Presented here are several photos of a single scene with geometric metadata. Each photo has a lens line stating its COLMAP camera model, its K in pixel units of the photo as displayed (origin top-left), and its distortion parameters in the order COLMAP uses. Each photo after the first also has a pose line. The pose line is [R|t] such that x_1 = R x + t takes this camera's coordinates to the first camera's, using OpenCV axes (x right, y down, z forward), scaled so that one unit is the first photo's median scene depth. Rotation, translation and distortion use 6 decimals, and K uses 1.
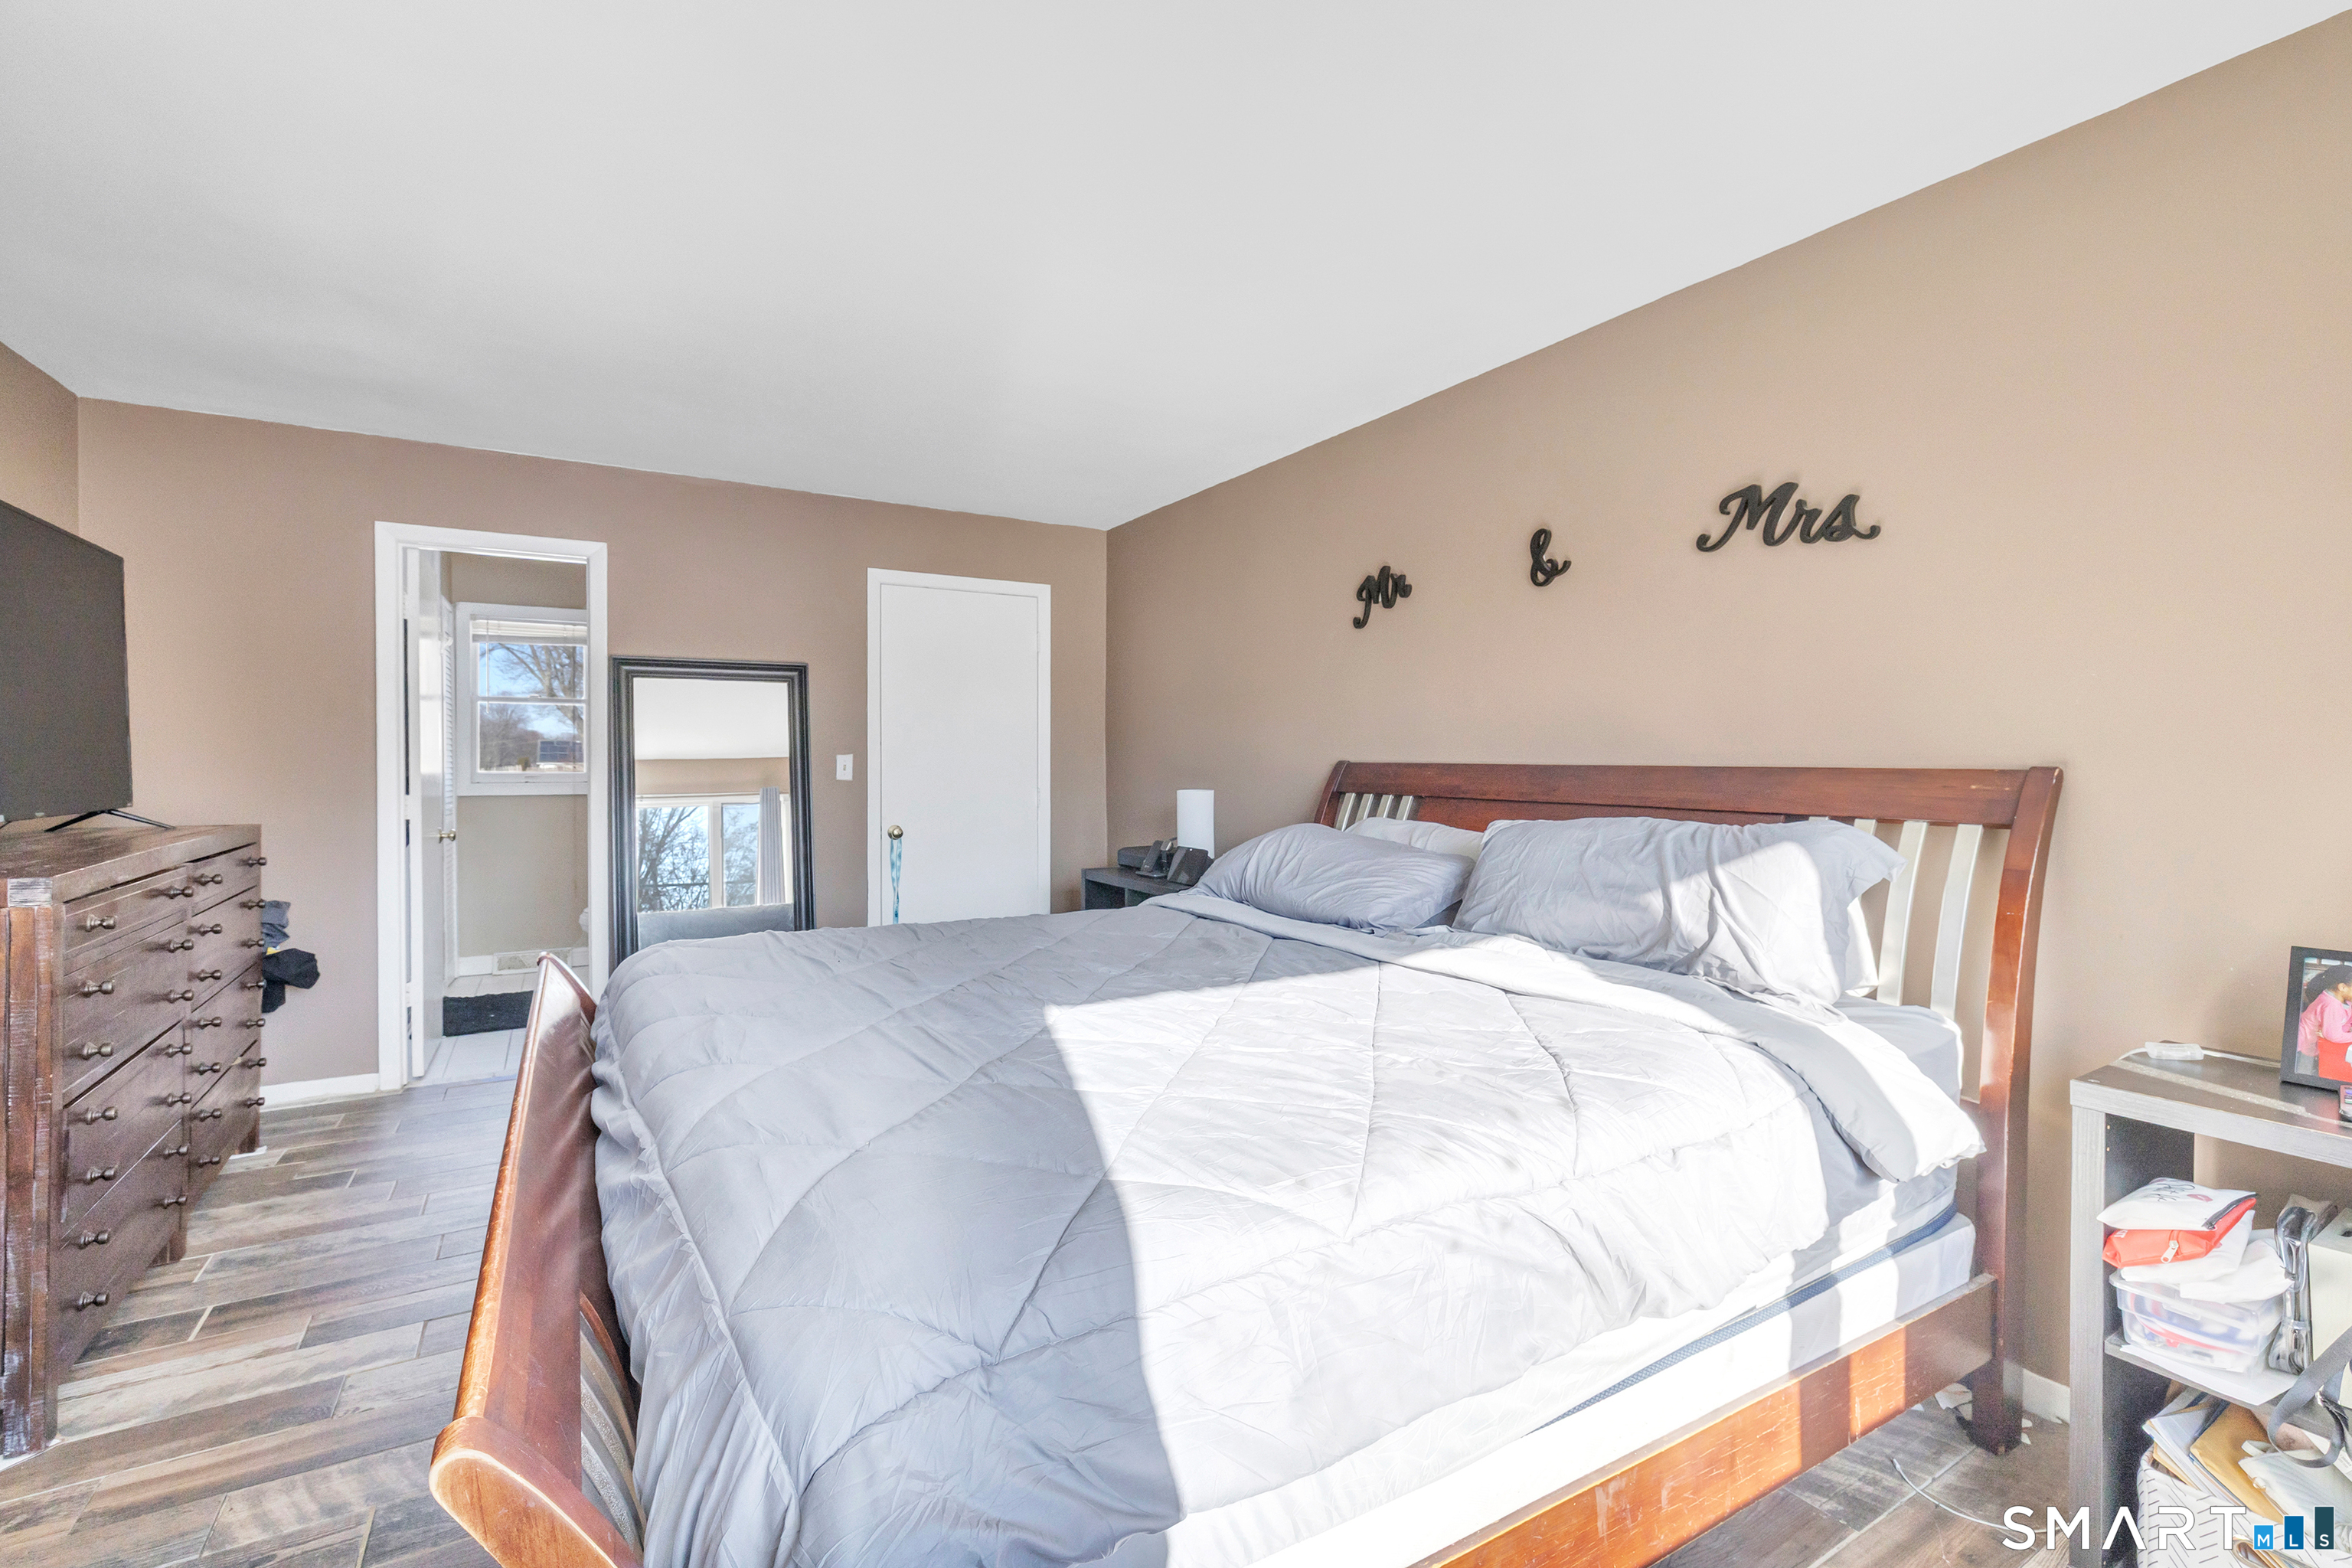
lens RADIAL K [[994.0, 0, 1168.9], [0, 994.0, 769.9], [0, 0, 1]] dist [0.002000, -0.005178]
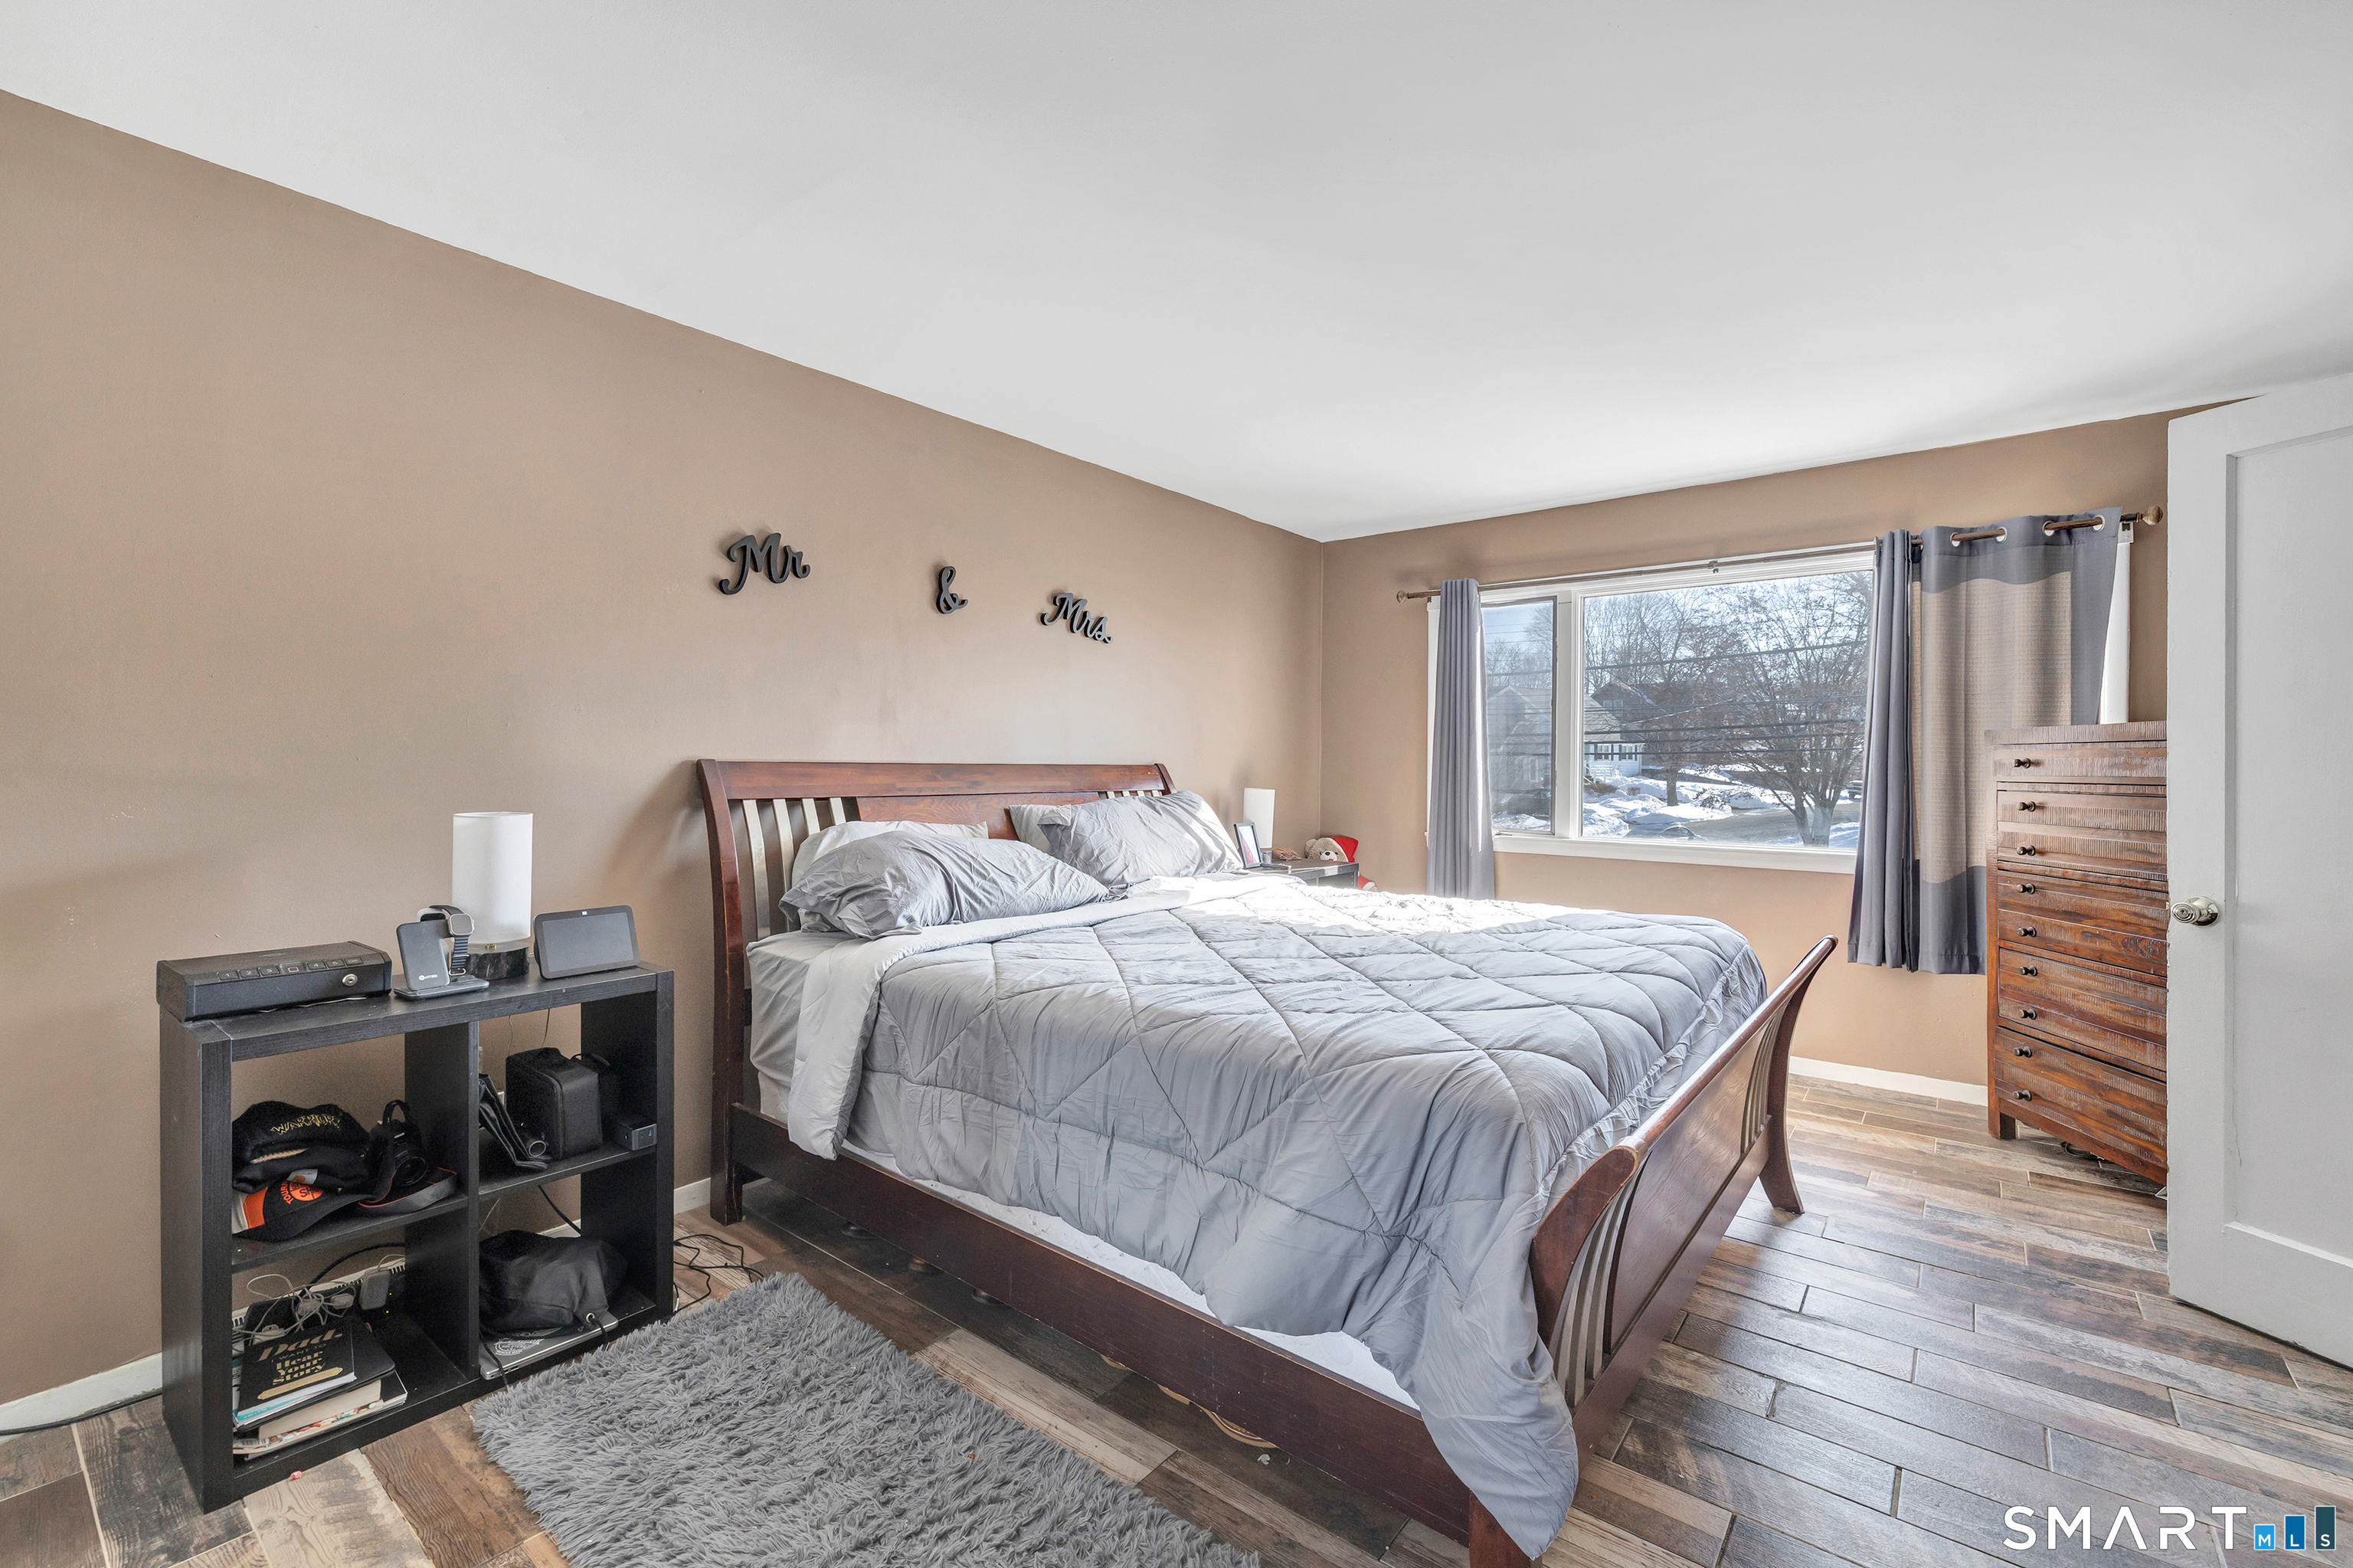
lens RADIAL K [[1013.4, 0, 1175.7], [0, 1013.4, 750.4], [0, 0, 1]] dist [0.001225, 0.000171]
pose [[-0.348245, 0.000914, 0.937403, -1.050612], [-0.000581, 0.999999, -0.001191, -0.023505], [-0.937403, -0.000959, -0.348245, 1.417407]]
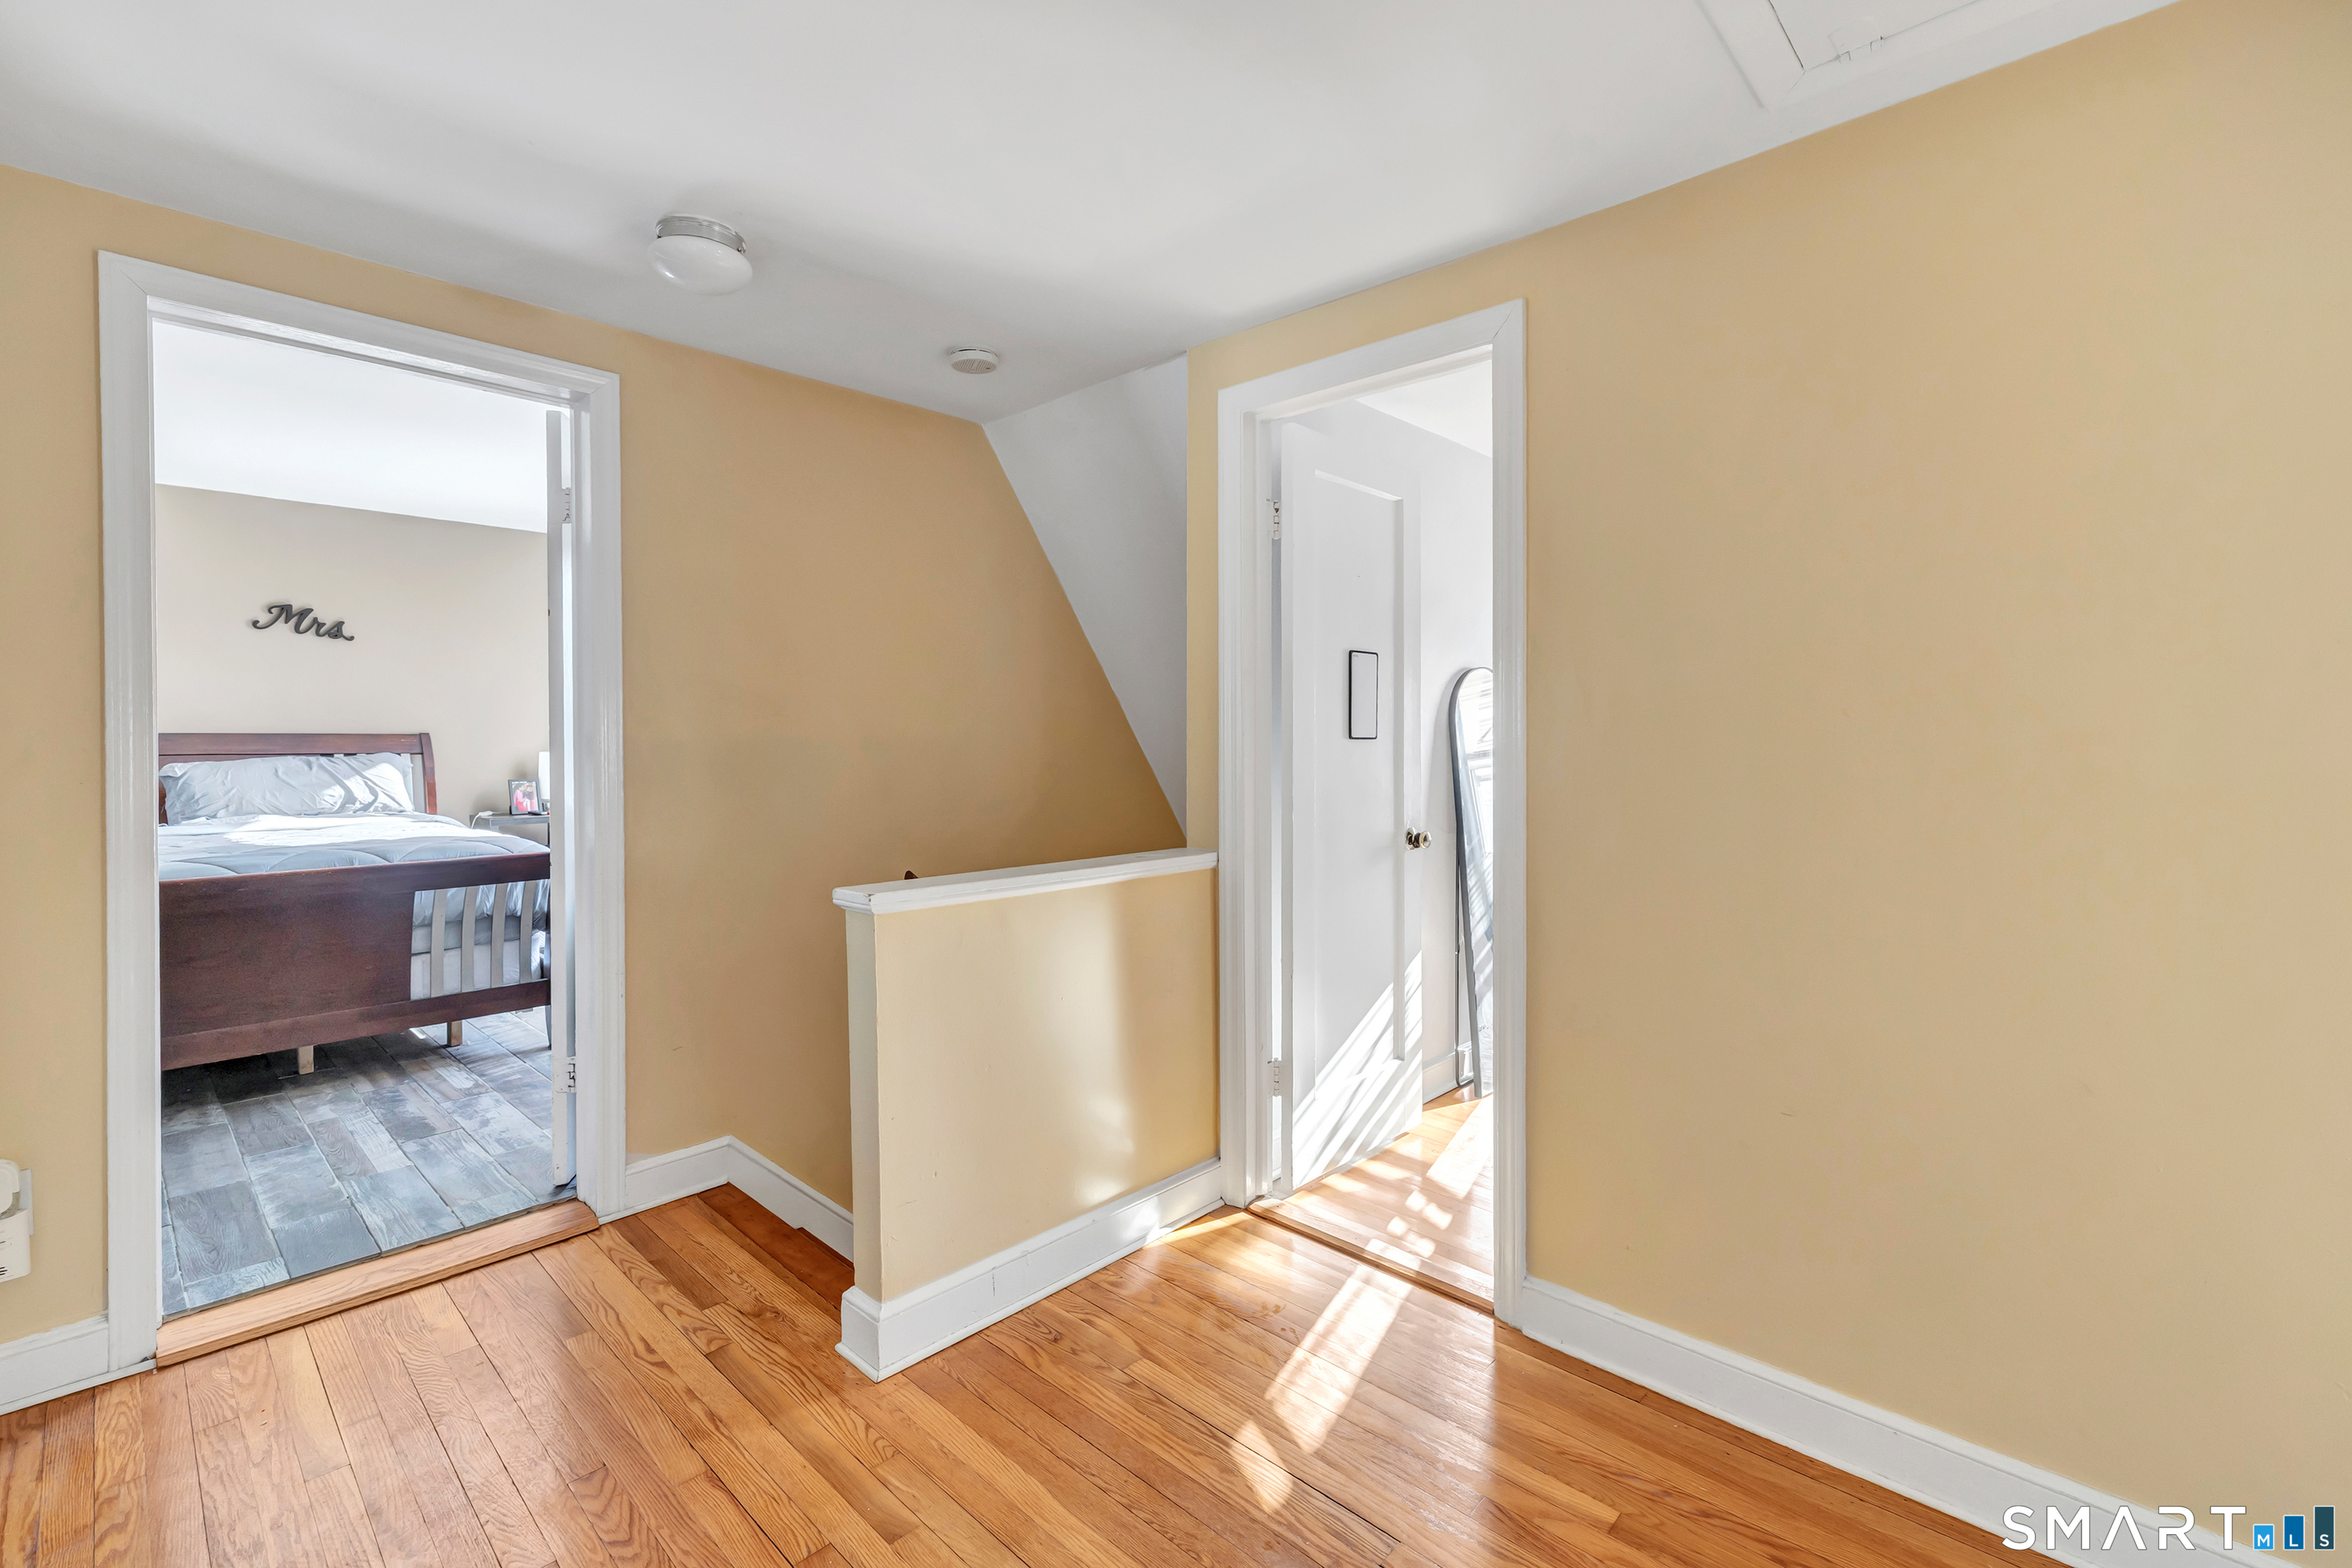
lens RADIAL K [[1002.2, 0, 1162.7], [0, 1002.2, 743.9], [0, 0, 1]] dist [0.002664, 0.000263]
pose [[-0.276770, -0.009524, 0.960889, -2.055298], [0.008595, 0.999886, 0.012386, 0.009021], [-0.960898, 0.011687, -0.276657, -0.226007]]
